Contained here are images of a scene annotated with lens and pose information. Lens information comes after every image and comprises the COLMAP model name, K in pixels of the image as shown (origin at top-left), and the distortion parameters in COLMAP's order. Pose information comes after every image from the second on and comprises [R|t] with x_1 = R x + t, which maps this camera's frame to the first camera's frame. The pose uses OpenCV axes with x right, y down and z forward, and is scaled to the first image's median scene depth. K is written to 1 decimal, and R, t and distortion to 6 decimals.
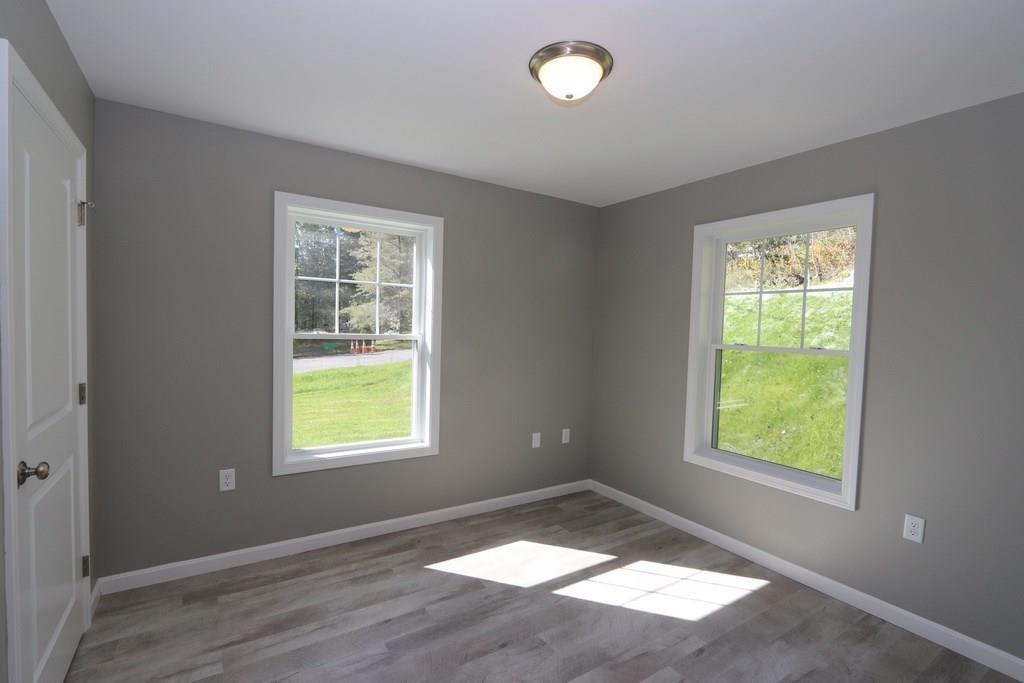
lens RADIAL K [[468.9, 0, 510.7], [0, 468.9, 343.1], [0, 0, 1]] dist [-0.018045, 0.000720]
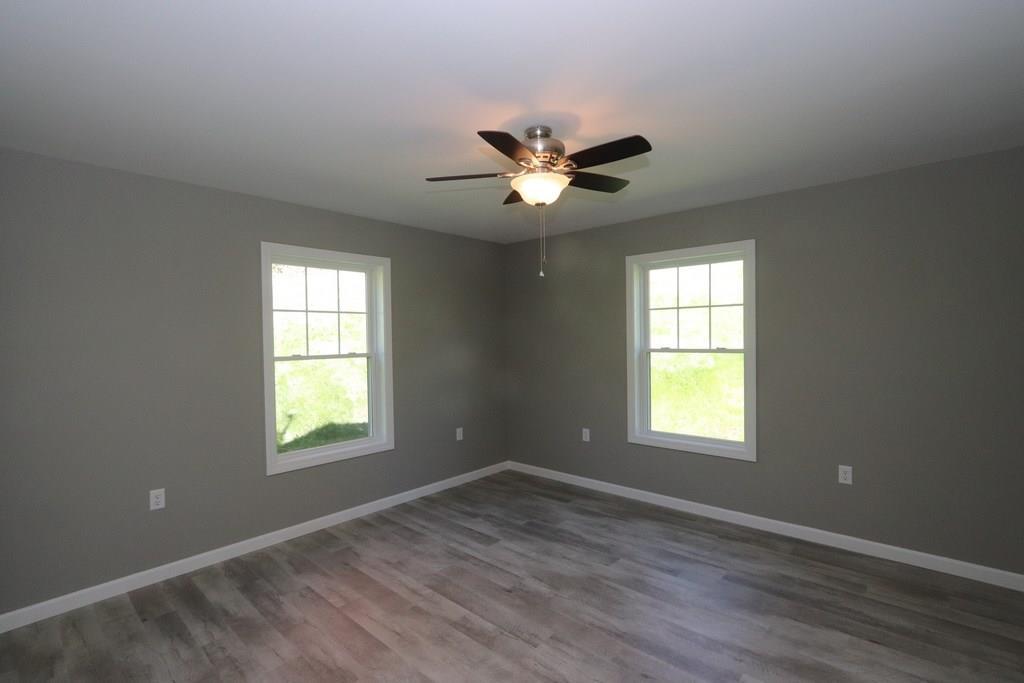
lens RADIAL K [[468.9, 0, 510.1], [0, 468.9, 340.7], [0, 0, 1]] dist [-0.018045, 0.000720]
pose [[0.958347, -0.028735, 0.284158, -0.209784], [0.032249, 0.999450, -0.007695, -0.035108], [-0.283780, 0.016538, 0.958747, -0.312627]]
